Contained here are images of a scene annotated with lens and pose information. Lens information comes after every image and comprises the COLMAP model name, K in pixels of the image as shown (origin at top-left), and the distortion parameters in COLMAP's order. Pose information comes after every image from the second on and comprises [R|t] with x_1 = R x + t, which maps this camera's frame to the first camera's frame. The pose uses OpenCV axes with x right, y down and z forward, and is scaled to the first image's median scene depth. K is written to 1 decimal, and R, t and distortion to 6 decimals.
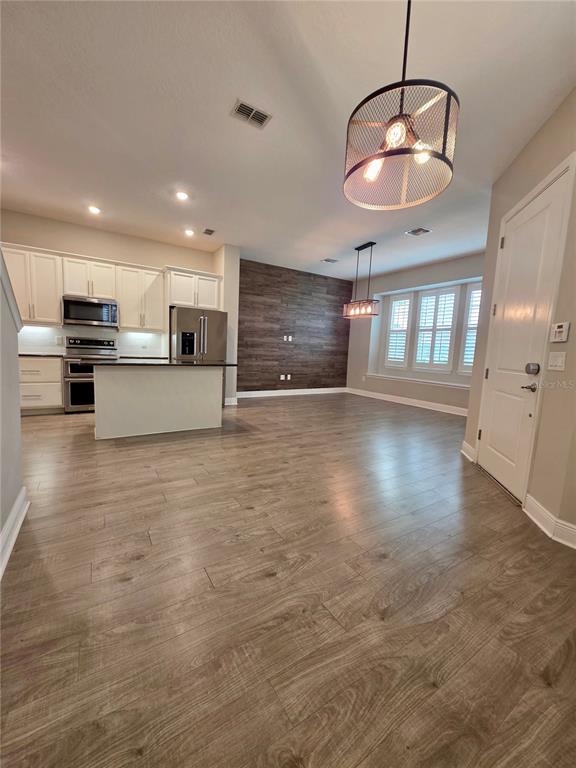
lens RADIAL K [[311.4, 0, 286.5], [0, 311.4, 382.9], [0, 0, 1]] dist [0.000723, -0.000193]
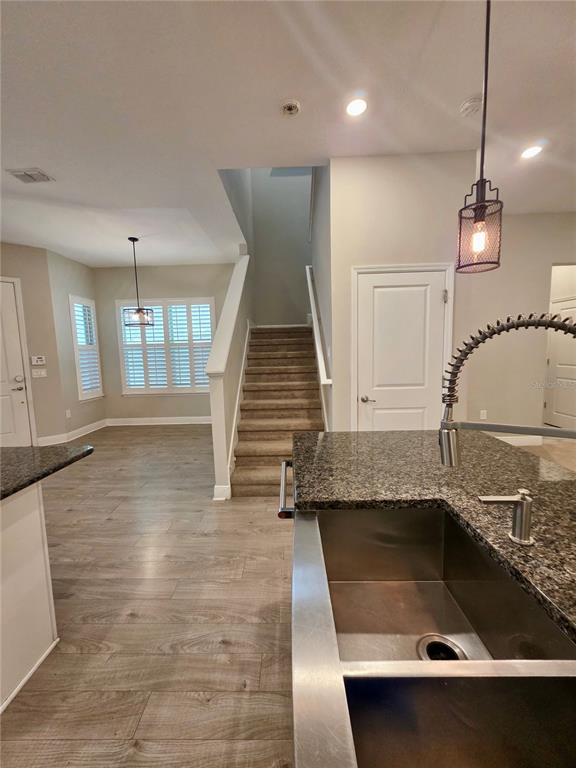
lens RADIAL K [[311.4, 0, 286.5], [0, 311.4, 382.9], [0, 0, 1]] dist [0.000723, -0.000193]
pose [[-0.839252, -0.079334, 0.537924, -1.708091], [0.047579, 0.974789, 0.217995, -0.382168], [-0.541658, 0.208547, -0.814319, 1.739432]]
